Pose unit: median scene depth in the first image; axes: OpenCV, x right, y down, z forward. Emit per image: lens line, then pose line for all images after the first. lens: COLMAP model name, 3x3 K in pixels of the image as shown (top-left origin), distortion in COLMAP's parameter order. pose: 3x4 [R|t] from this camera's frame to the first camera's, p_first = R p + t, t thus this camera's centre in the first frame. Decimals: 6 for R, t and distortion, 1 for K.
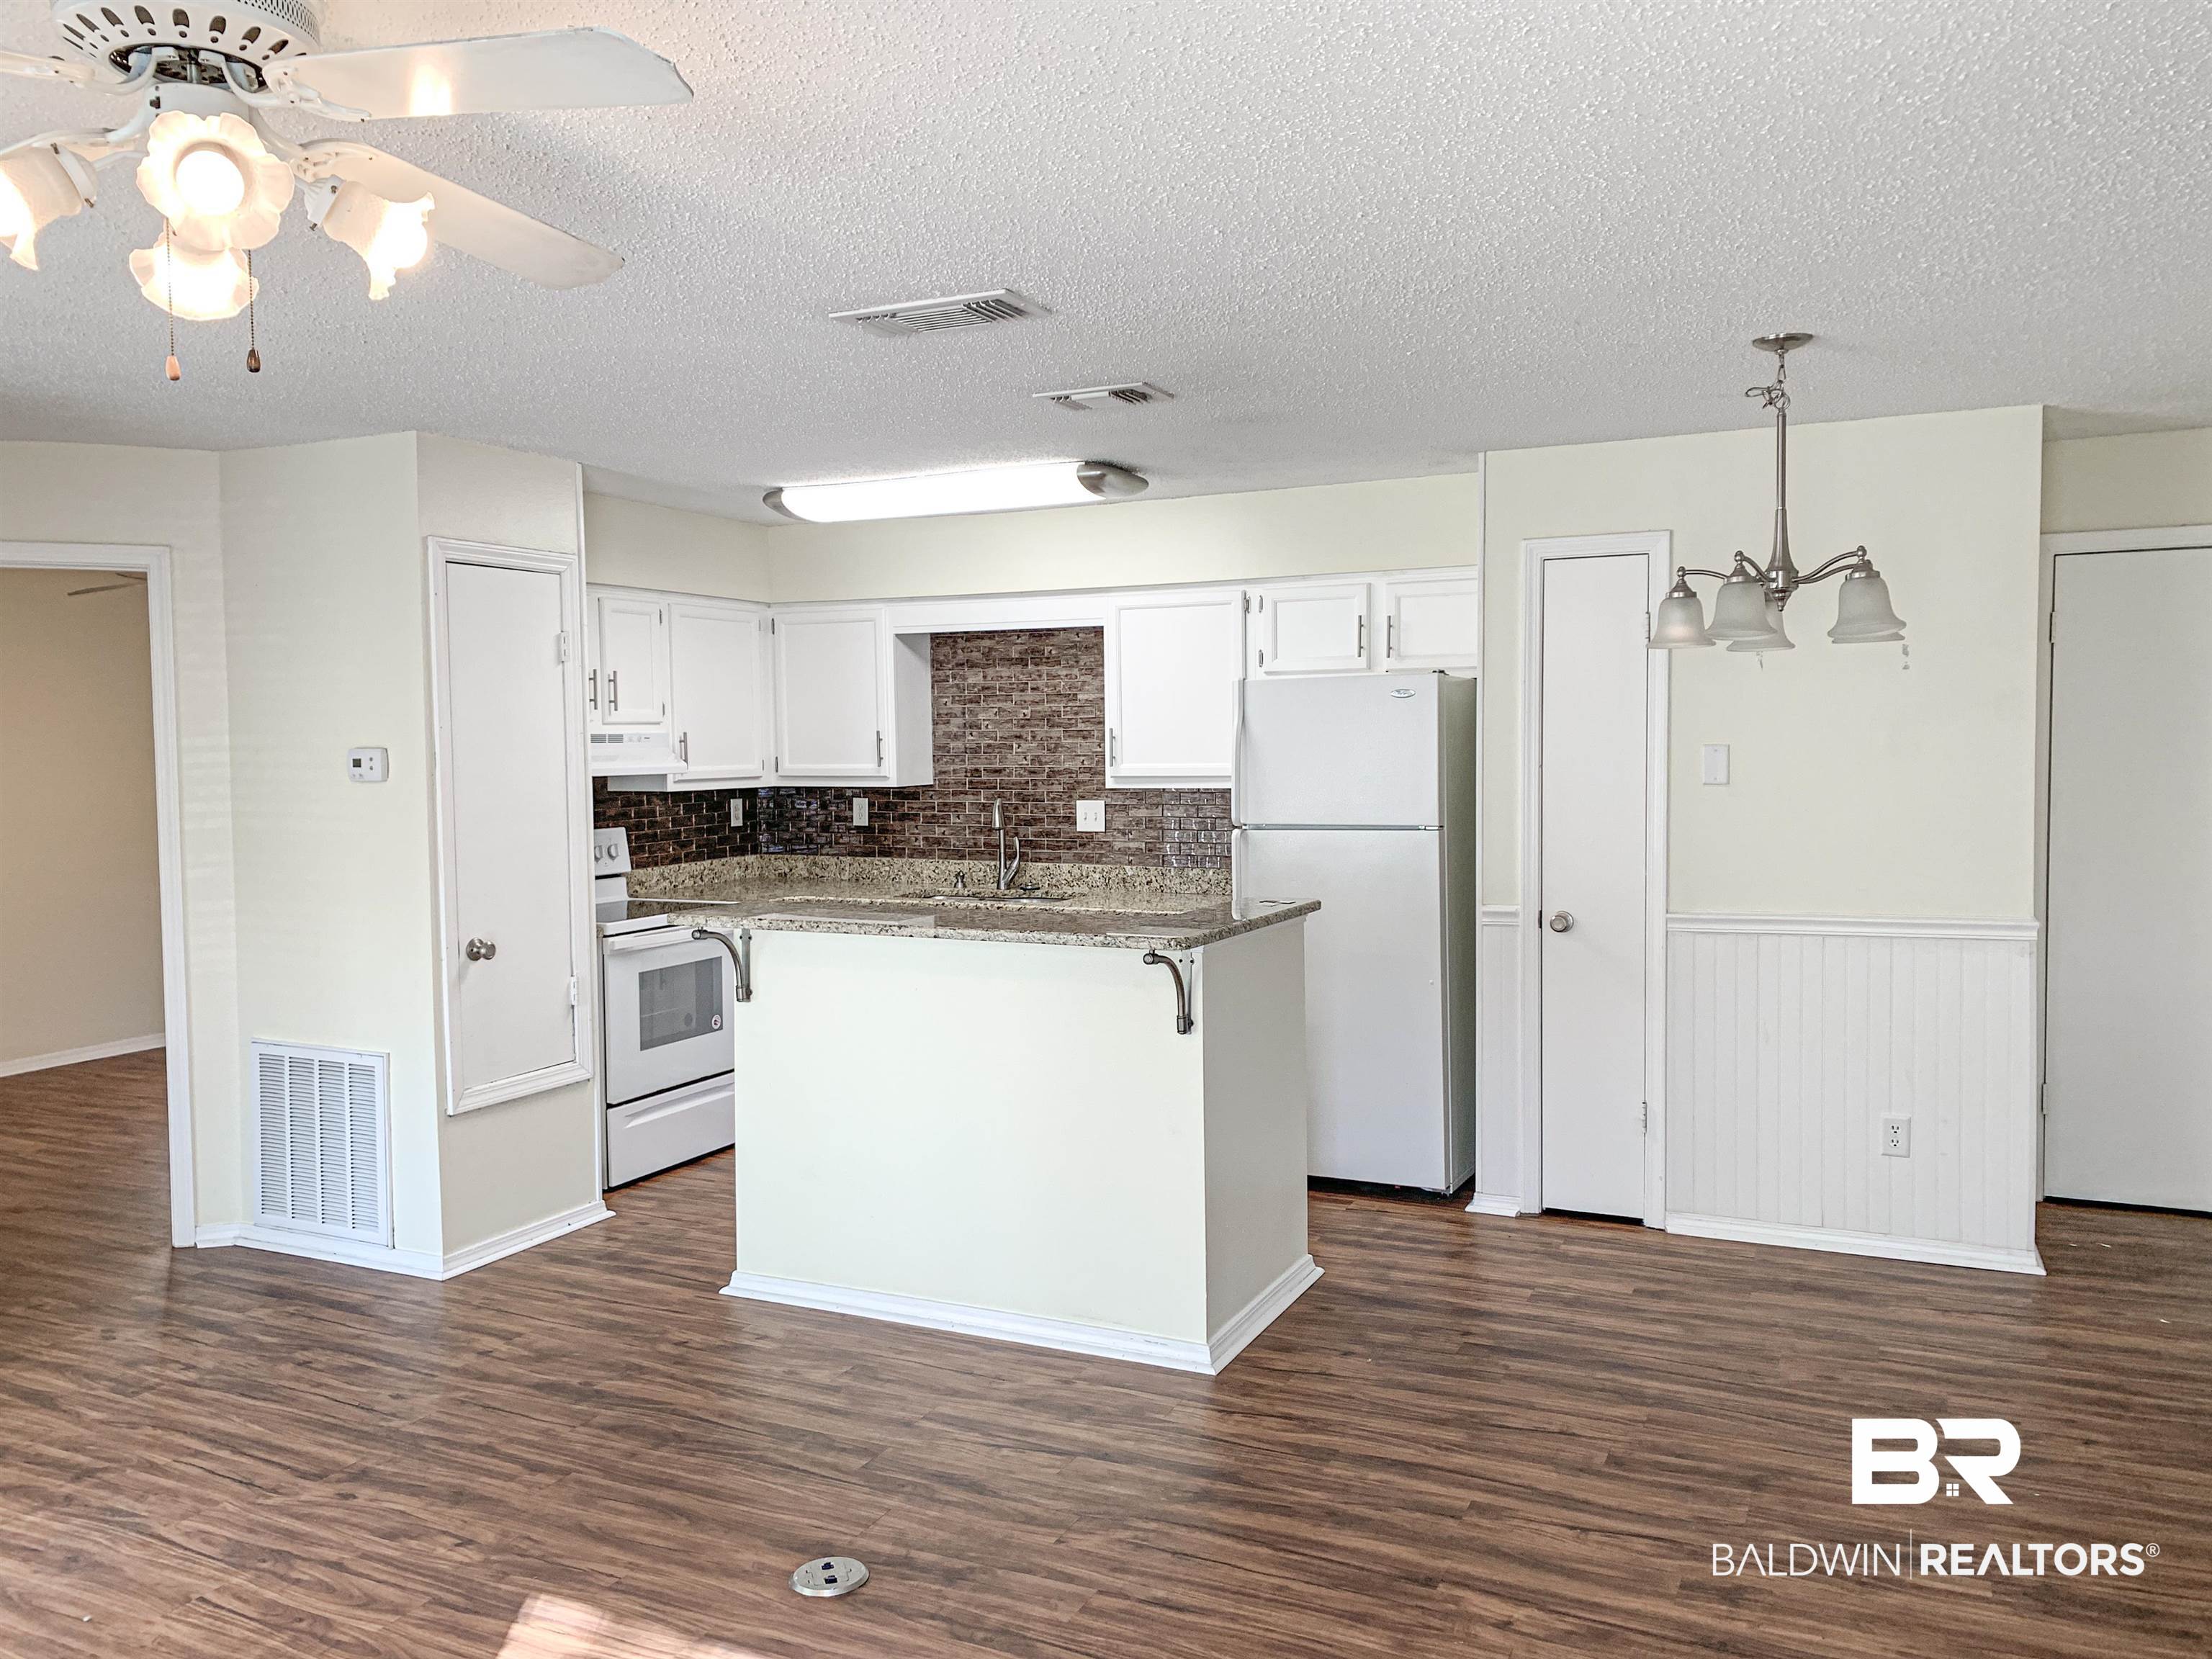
lens RADIAL K [[1678.9, 0, 1106.0], [0, 1678.9, 829.5], [0, 0, 1]] dist [0.090640, -0.000911]
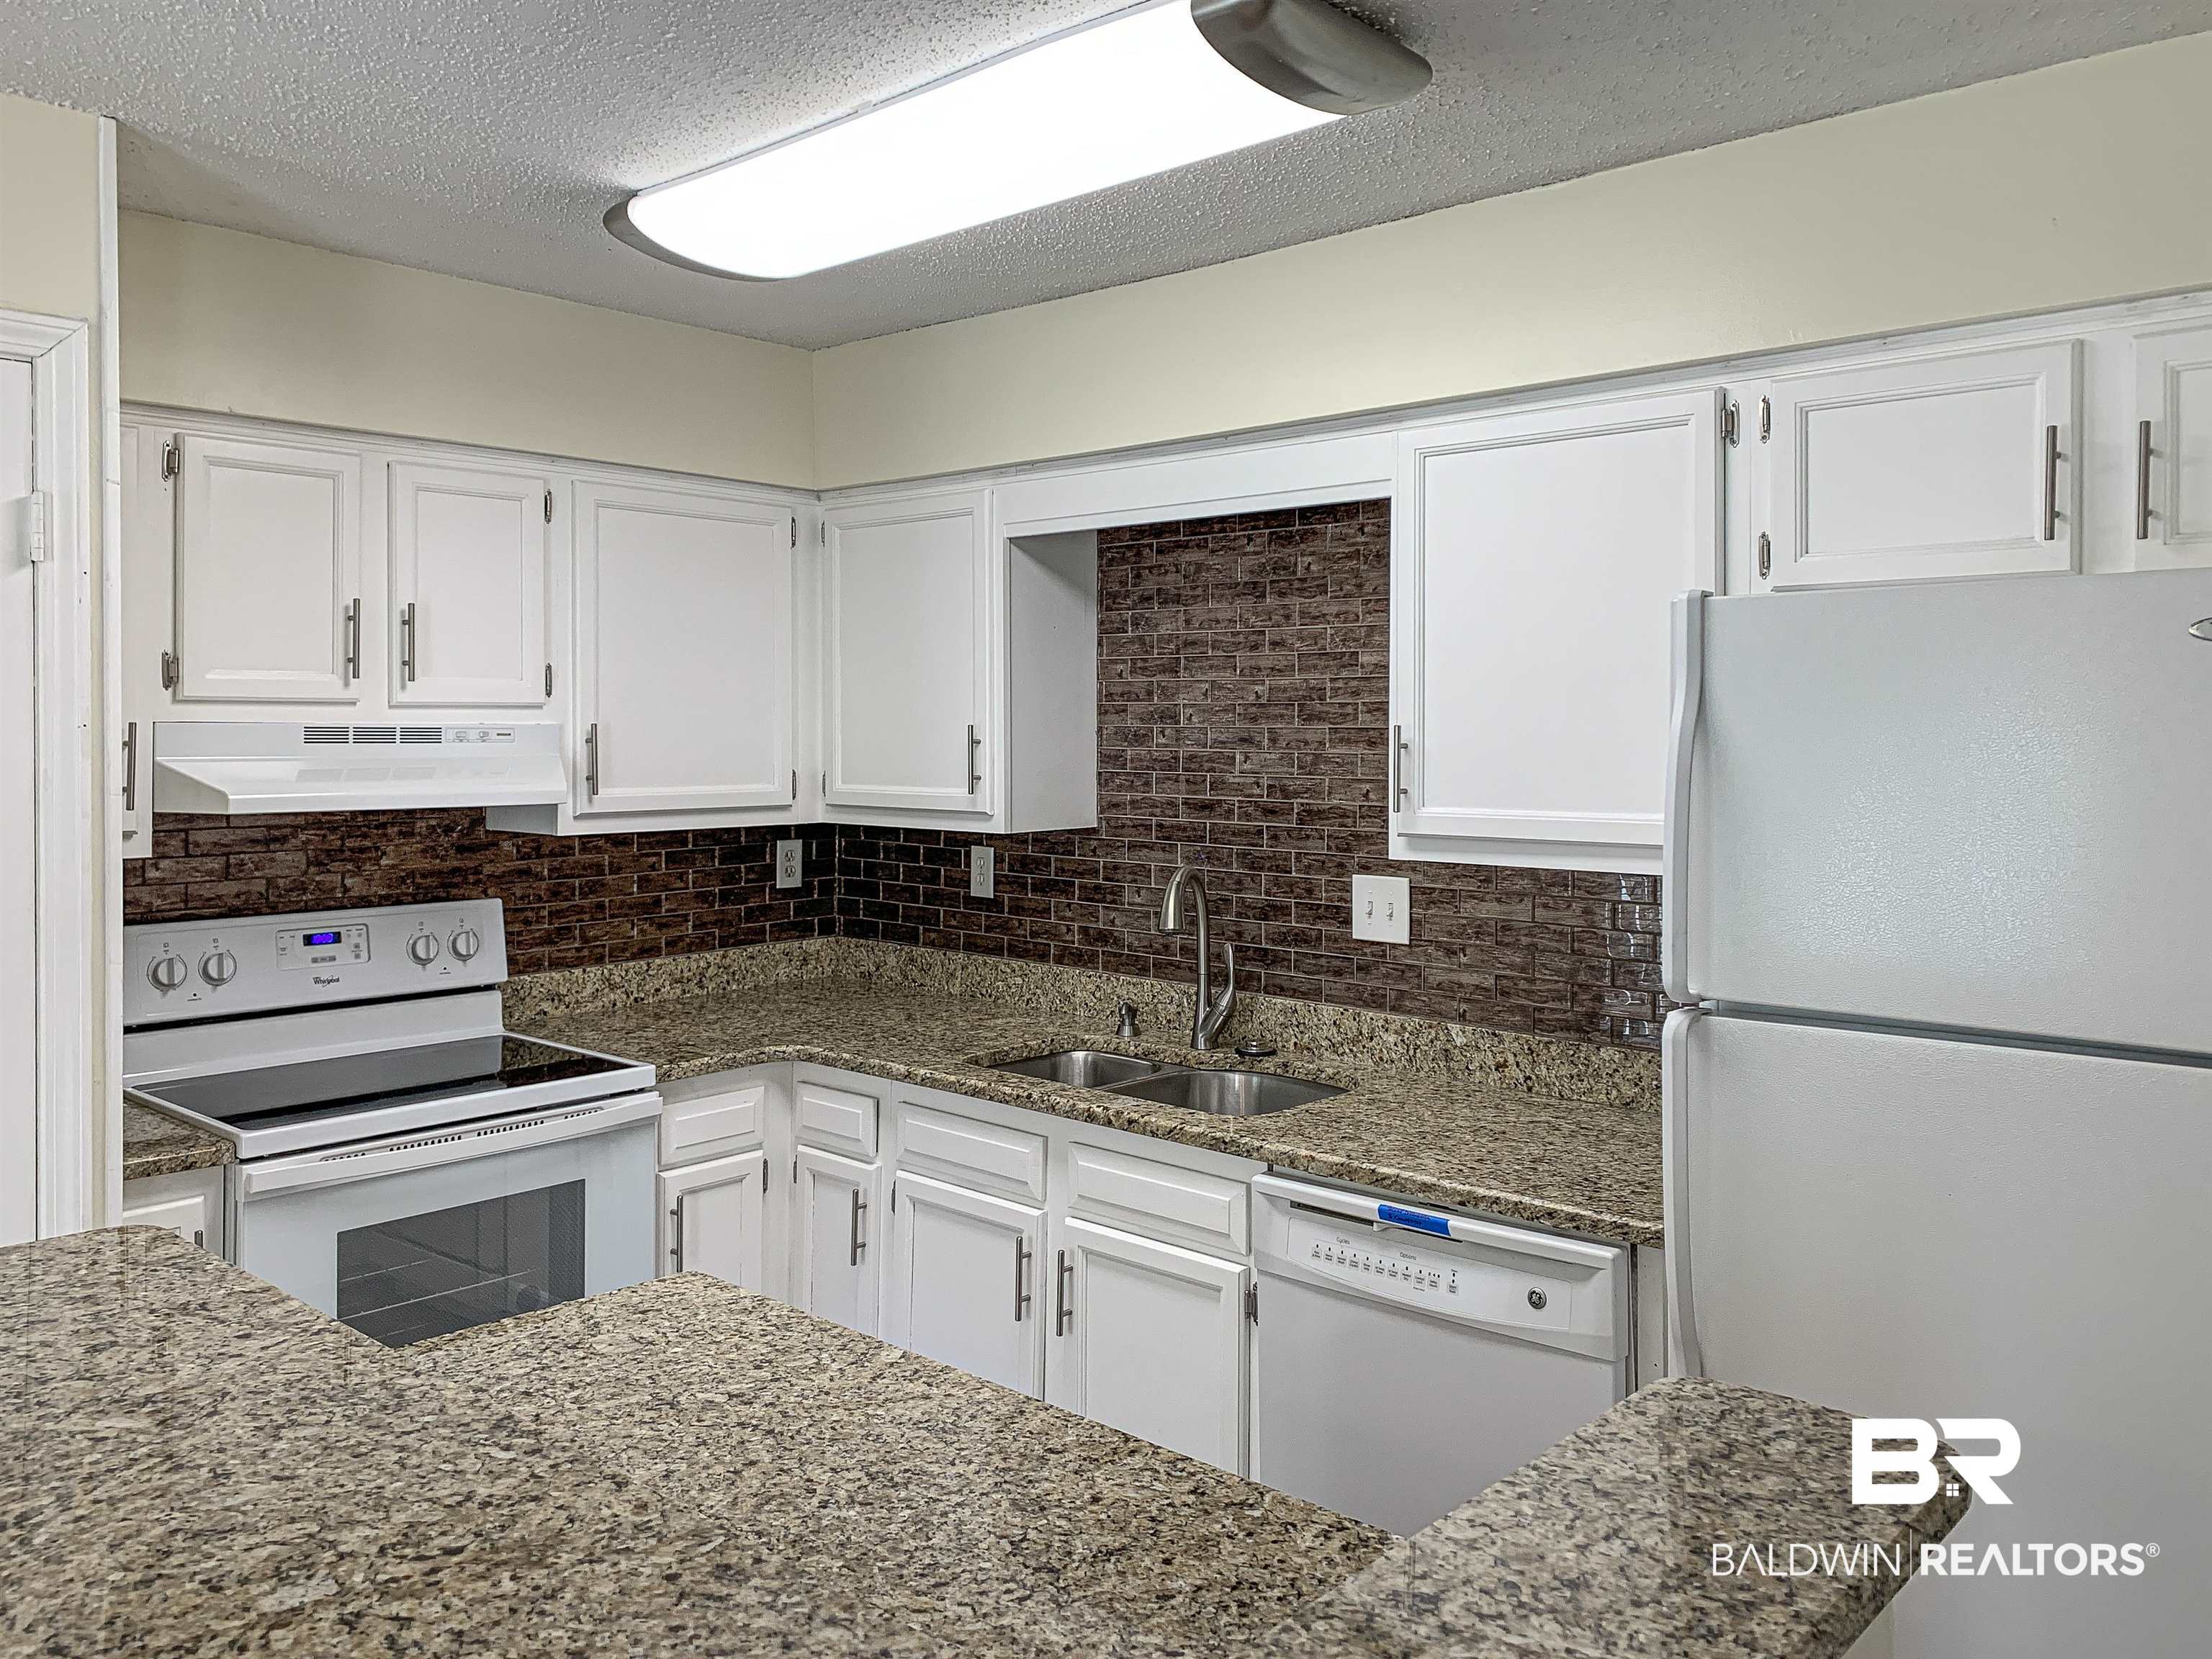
lens RADIAL K [[1681.8, 0, 1091.0], [0, 1681.8, 724.1], [0, 0, 1]] dist [0.030414, -0.005733]
pose [[0.953608, 0.011399, -0.300837, 0.054361], [-0.028707, 0.998172, -0.053176, -0.032022], [0.299681, 0.059345, 0.952192, 0.512784]]
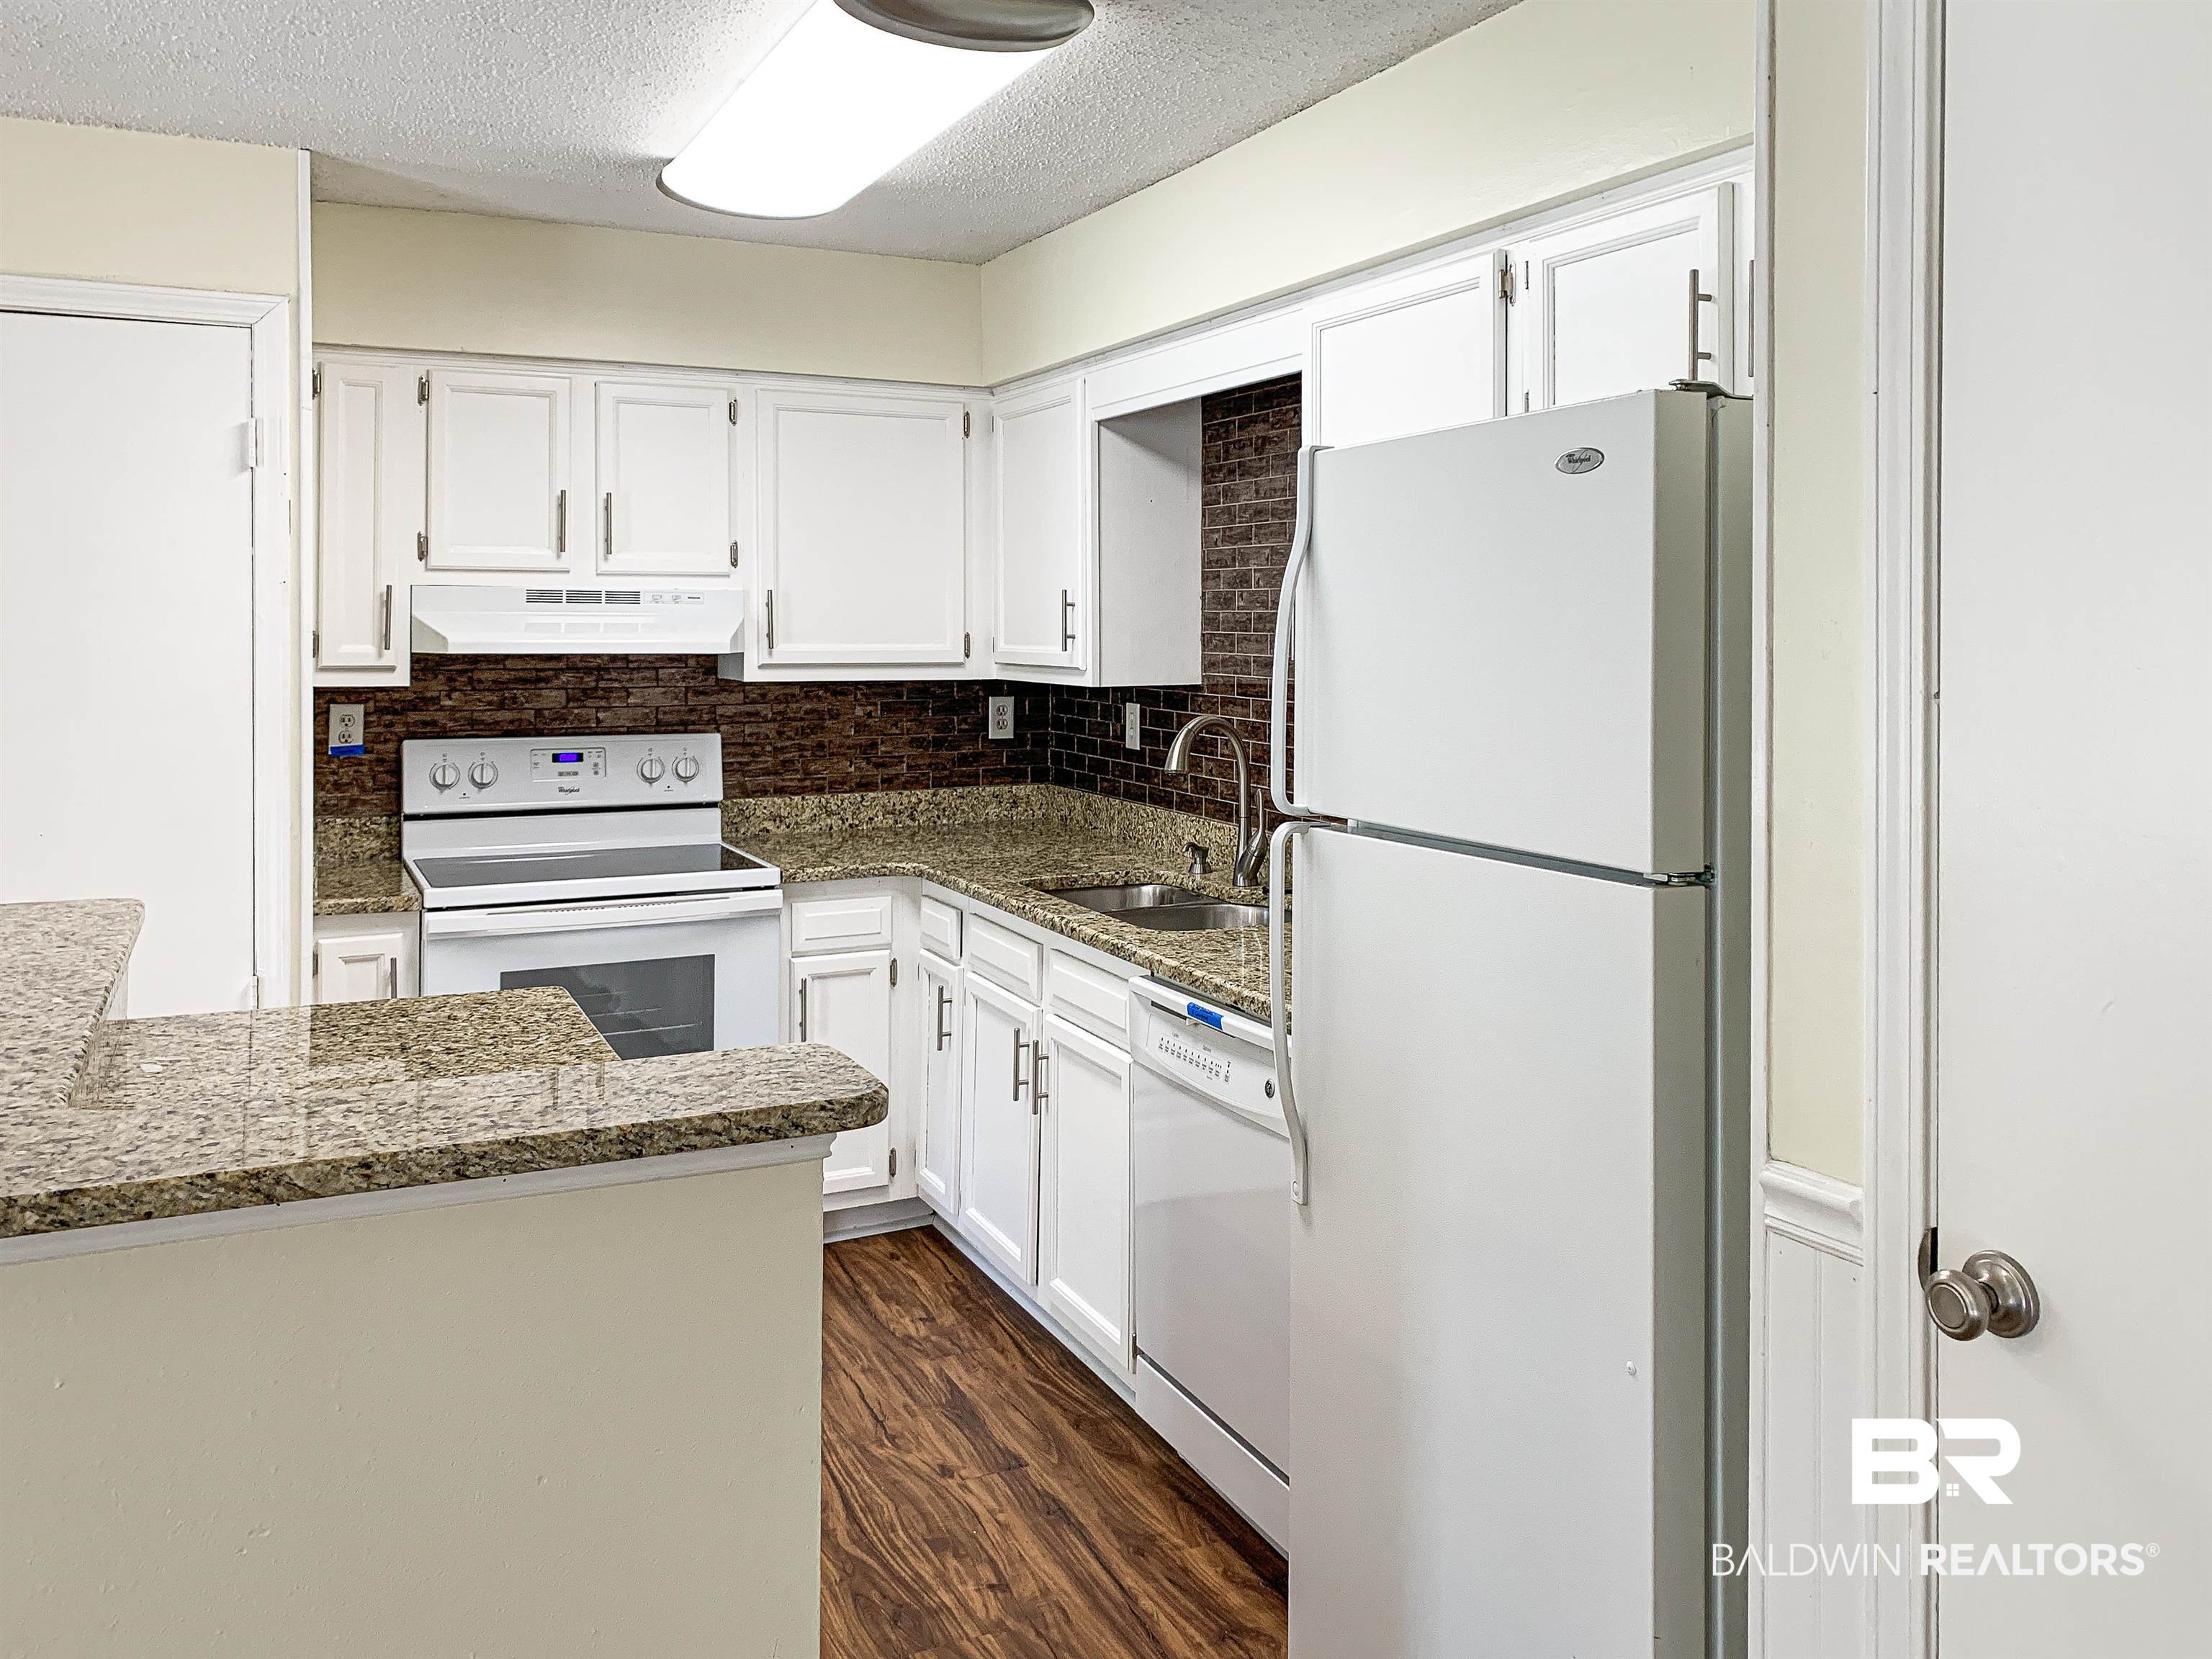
lens RADIAL K [[1764.2, 0, 1099.8], [0, 1764.2, 632.9], [0, 0, 1]] dist [0.106687, -0.000875]
pose [[0.761532, 0.016215, -0.647924, 0.266043], [-0.047530, 0.998392, -0.030877, -0.024950], [0.646382, 0.054309, 0.761079, 0.537357]]
